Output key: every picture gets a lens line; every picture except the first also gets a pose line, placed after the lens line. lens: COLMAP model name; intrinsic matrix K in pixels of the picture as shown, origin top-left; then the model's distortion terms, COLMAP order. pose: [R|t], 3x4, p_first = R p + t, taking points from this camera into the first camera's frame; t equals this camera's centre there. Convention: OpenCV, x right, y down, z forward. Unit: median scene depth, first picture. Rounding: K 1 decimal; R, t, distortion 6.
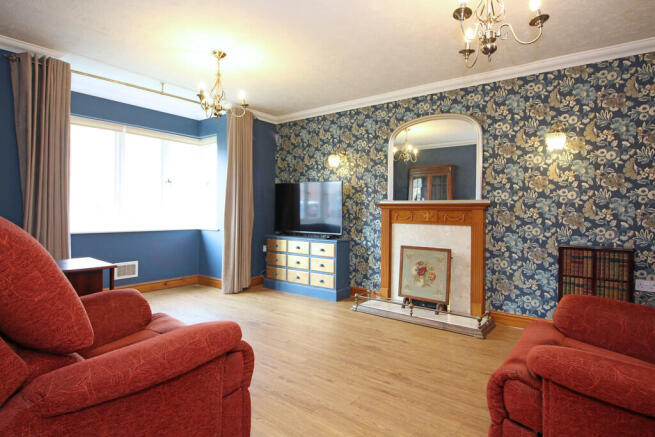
lens RADIAL K [[354.4, 0, 328.2], [0, 354.4, 213.4], [0, 0, 1]] dist [-0.000634, -0.000197]
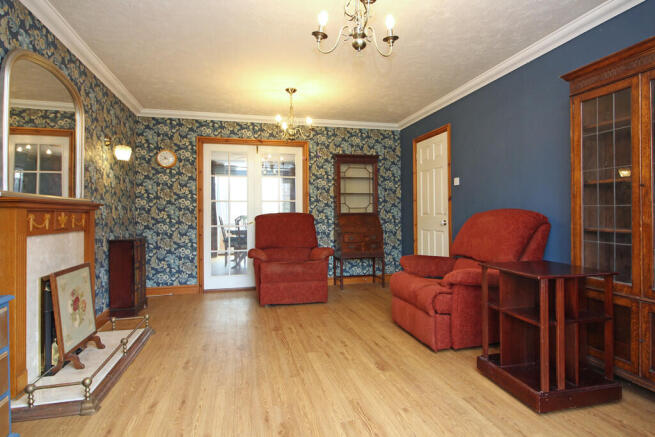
lens RADIAL K [[354.4, 0, 327.0], [0, 354.4, 215.0], [0, 0, 1]] dist [-0.000634, -0.000197]
pose [[-0.787990, -0.007223, 0.615646, -0.772582], [0.001511, 0.999905, 0.013665, -0.017725], [-0.615686, 0.011699, -0.787905, 1.838250]]
